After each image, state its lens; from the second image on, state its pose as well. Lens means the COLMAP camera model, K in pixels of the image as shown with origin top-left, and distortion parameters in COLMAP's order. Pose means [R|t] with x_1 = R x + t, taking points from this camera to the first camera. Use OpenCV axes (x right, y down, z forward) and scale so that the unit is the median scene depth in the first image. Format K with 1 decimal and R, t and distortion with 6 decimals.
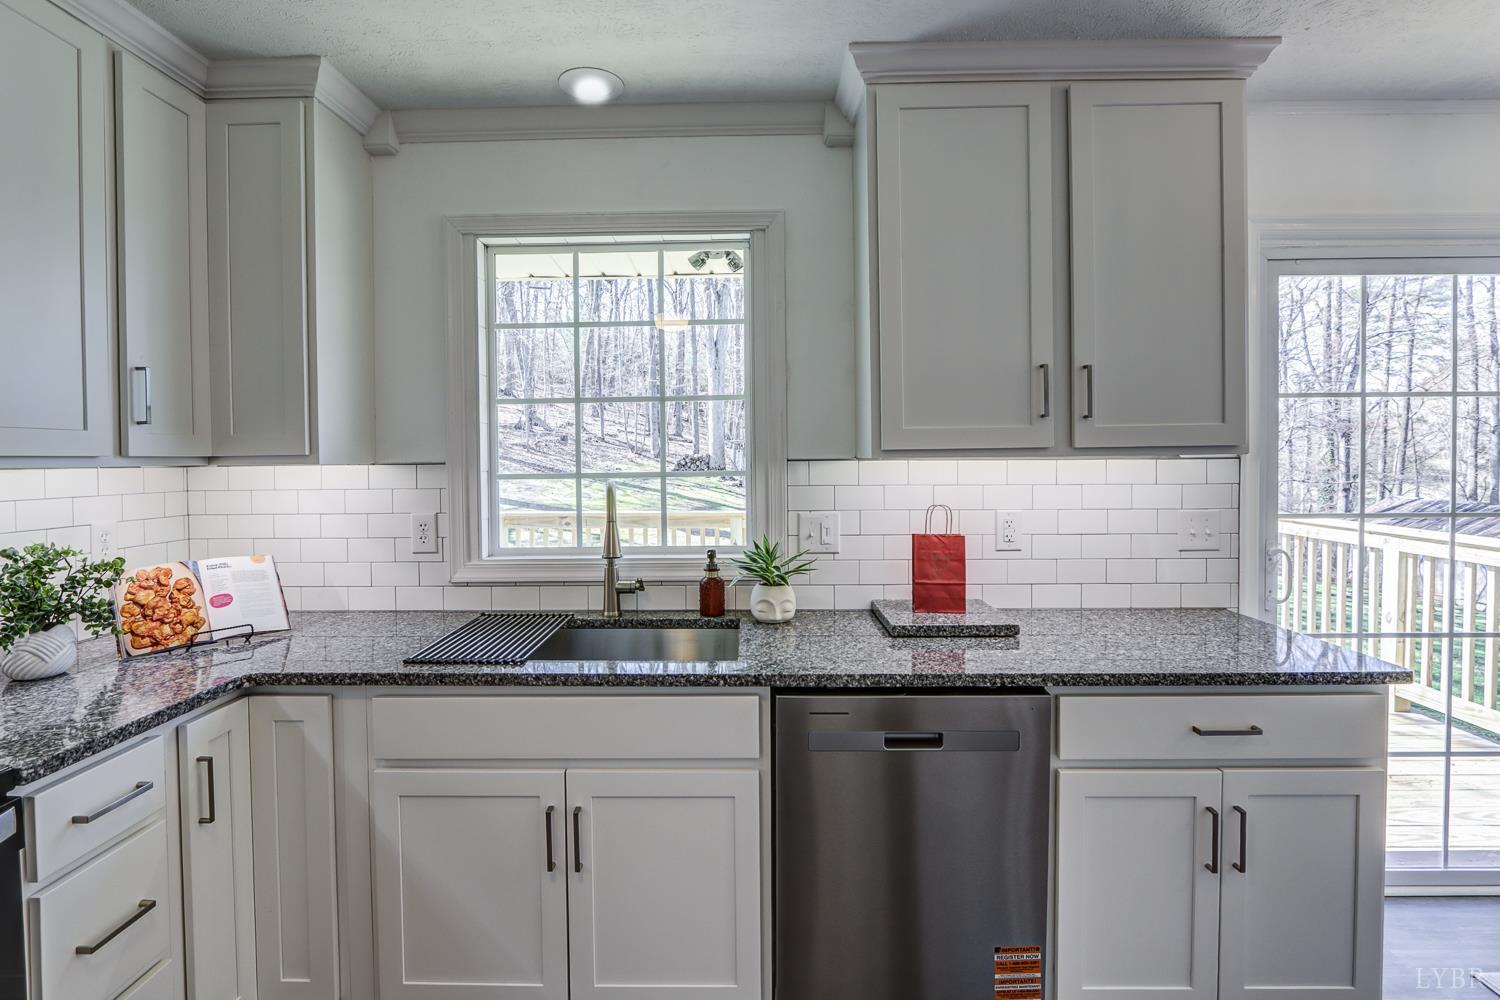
lens RADIAL K [[715.0, 0, 742.6], [0, 715.0, 464.6], [0, 0, 1]] dist [-0.012821, -0.000379]
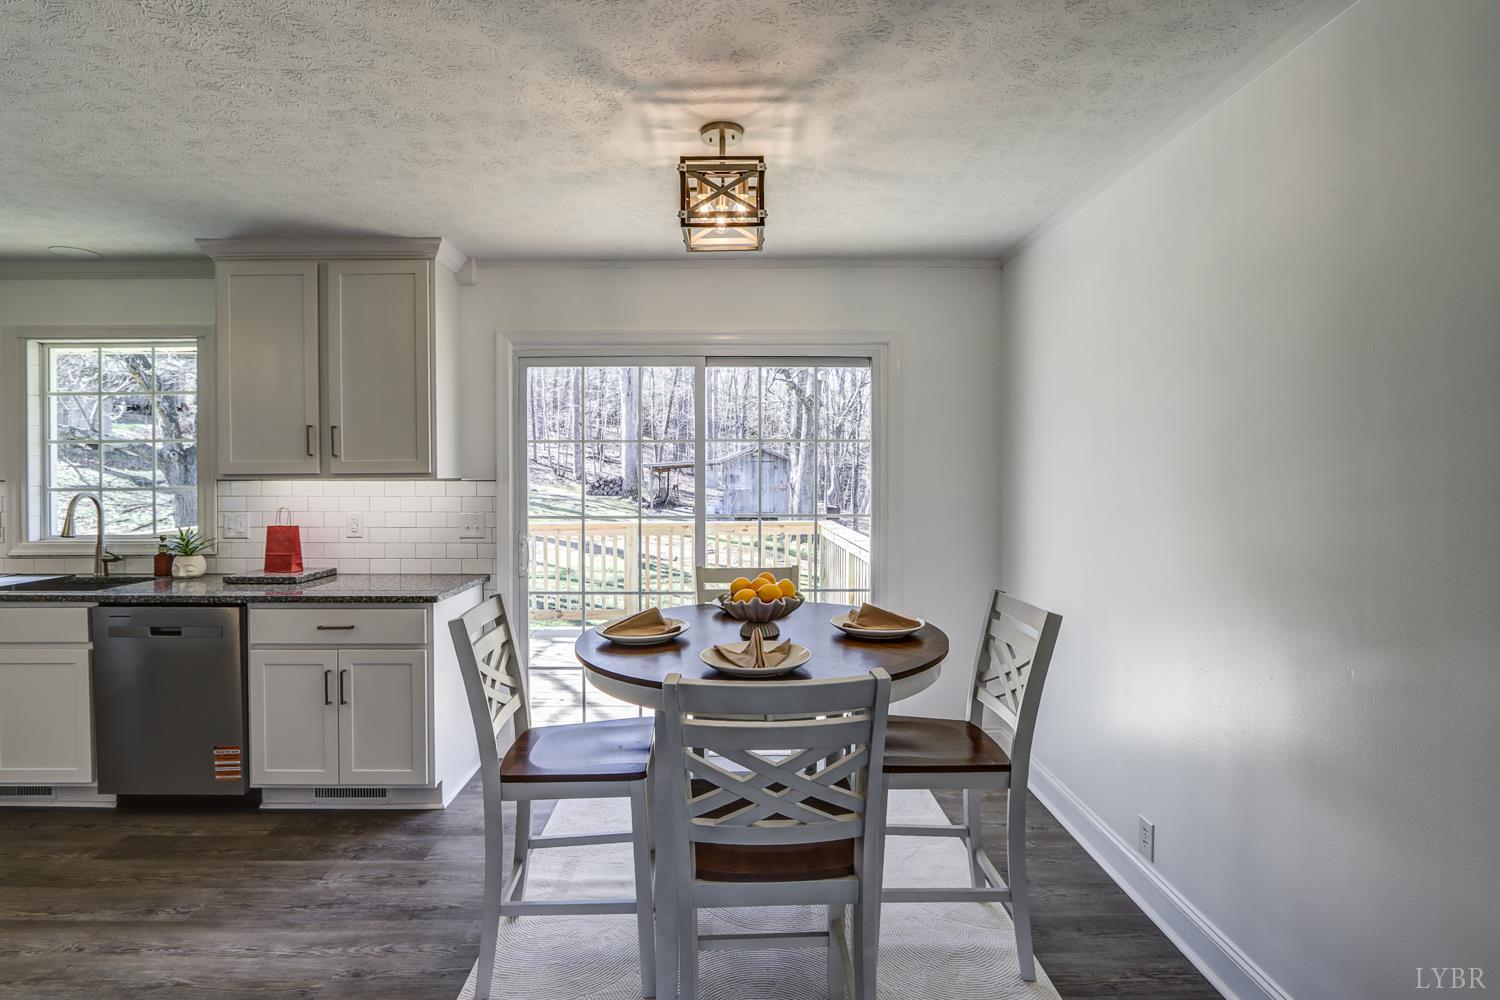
lens RADIAL K [[716.8, 0, 750.1], [0, 716.8, 483.5], [0, 0, 1]] dist [-0.011239, -0.000382]
pose [[0.999633, 0.005839, 0.026469, 1.253816], [-0.005688, 0.999967, -0.005804, 0.003408], [-0.026502, 0.005651, 0.999633, -0.650464]]
